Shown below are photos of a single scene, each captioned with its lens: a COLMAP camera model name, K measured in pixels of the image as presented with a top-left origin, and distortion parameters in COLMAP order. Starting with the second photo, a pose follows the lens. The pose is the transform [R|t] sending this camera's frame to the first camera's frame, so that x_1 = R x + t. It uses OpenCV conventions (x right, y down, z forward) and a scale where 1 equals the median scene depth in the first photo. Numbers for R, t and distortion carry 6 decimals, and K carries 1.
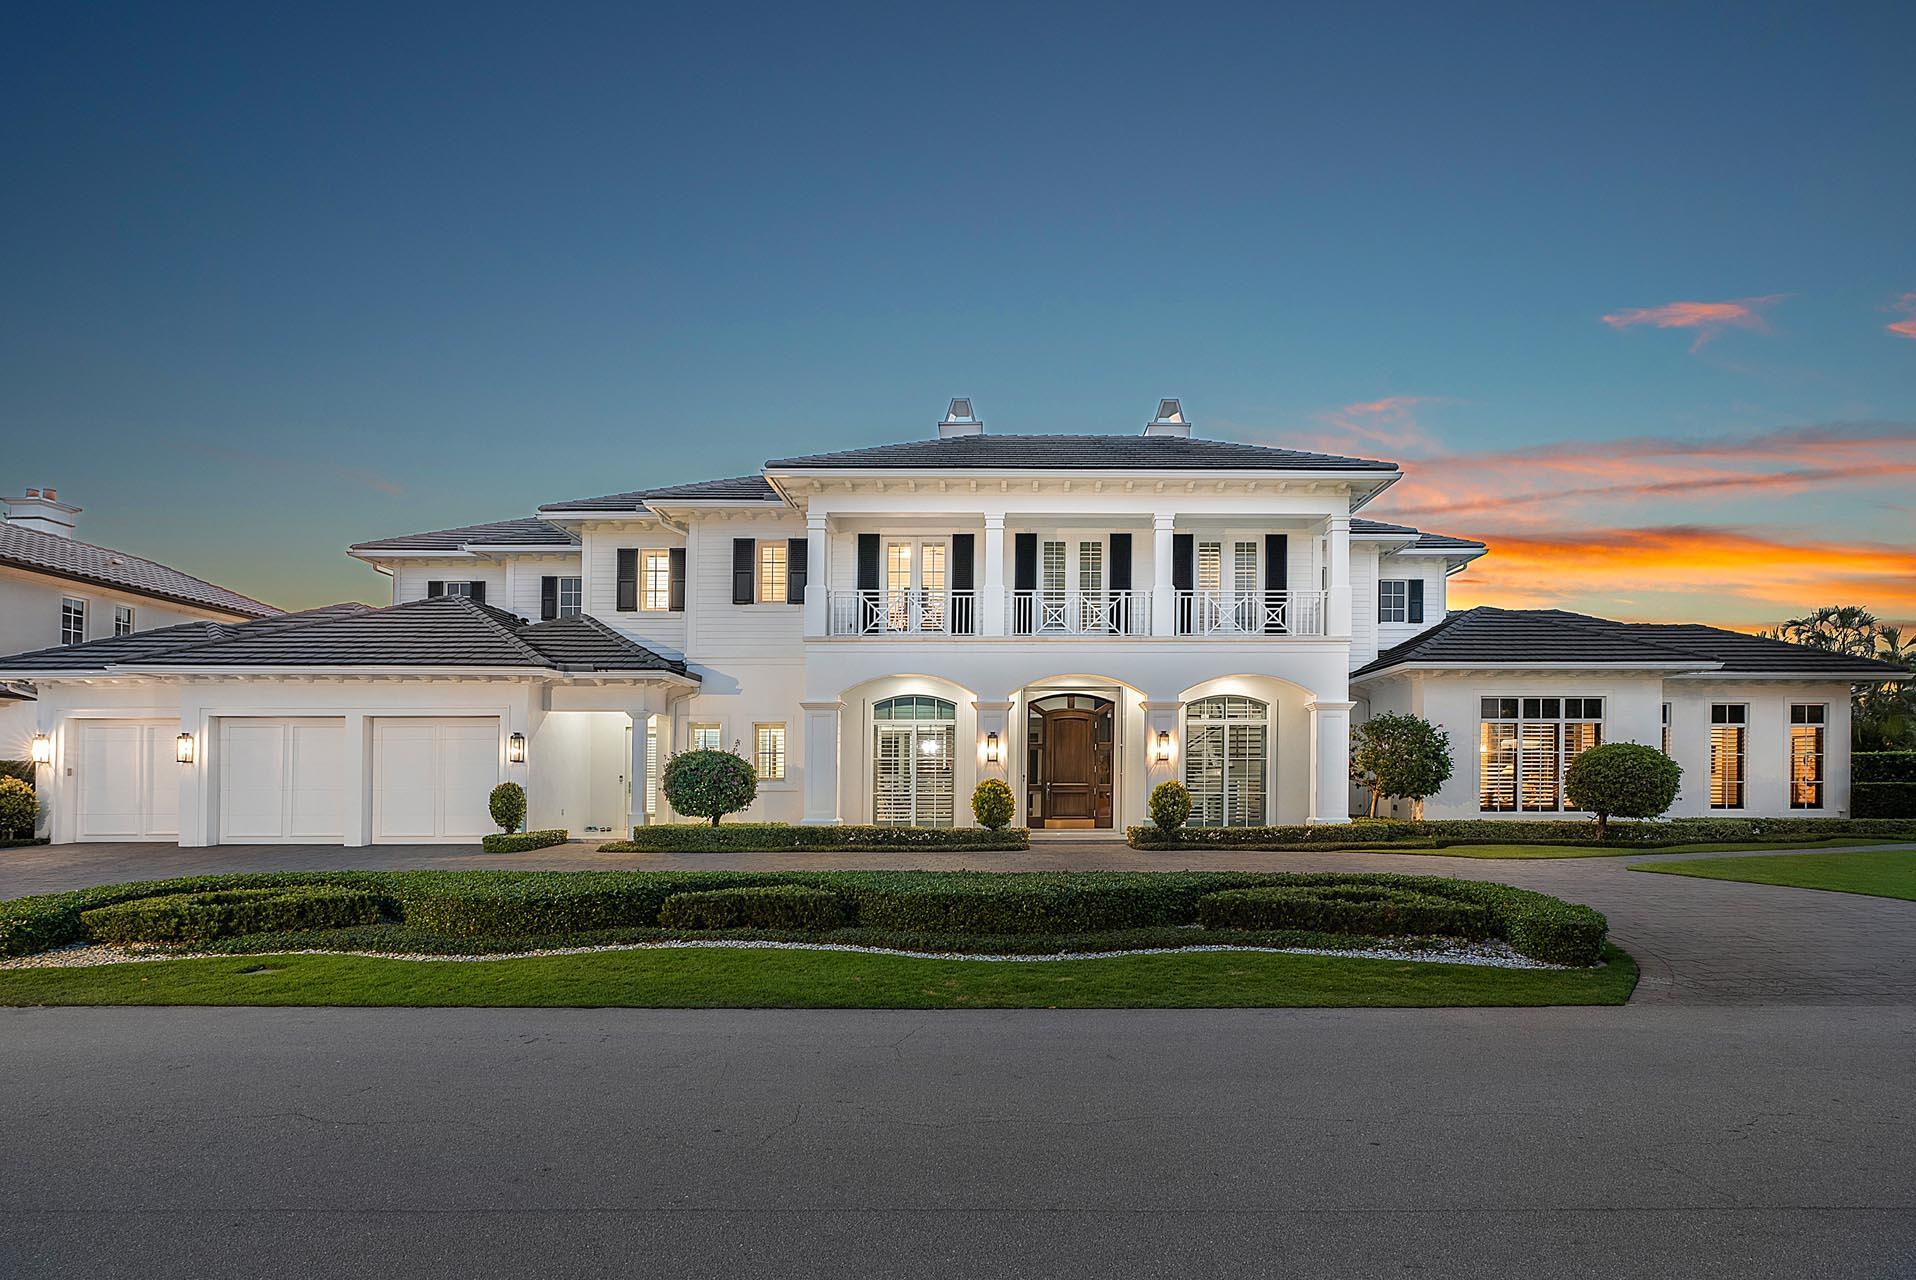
lens RADIAL K [[866.9, 0, 950.2], [0, 866.9, 689.8], [0, 0, 1]] dist [-0.000029, -0.000066]
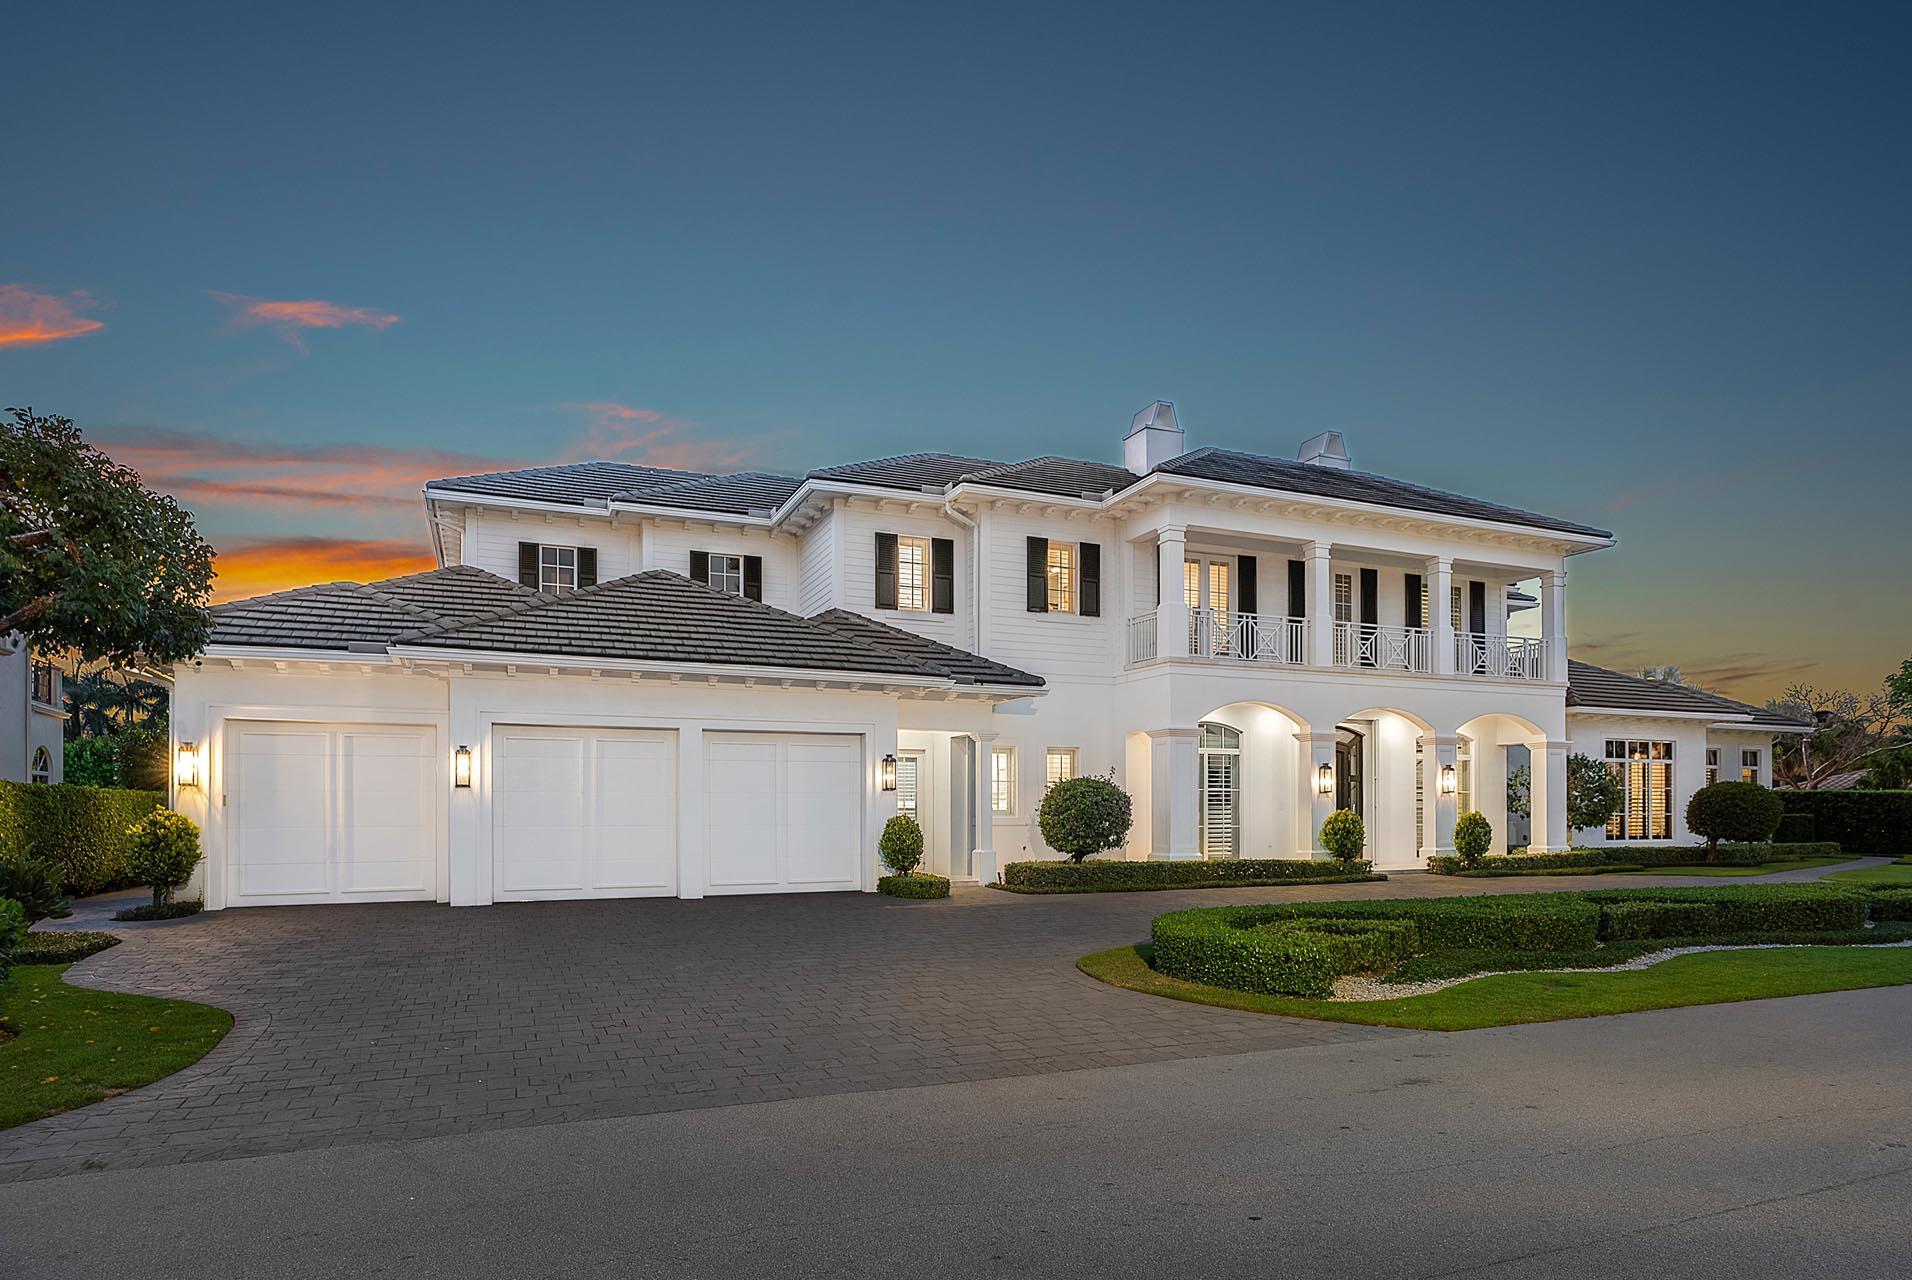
lens RADIAL K [[1035.6, 0, 955.8], [0, 1035.6, 706.9], [0, 0, 1]] dist [-0.002608, -0.000094]
pose [[0.925437, 0.037438, 0.377048, -0.744972], [-0.038835, 0.999238, -0.003899, 0.005043], [-0.376907, -0.011035, 0.926185, 0.061794]]
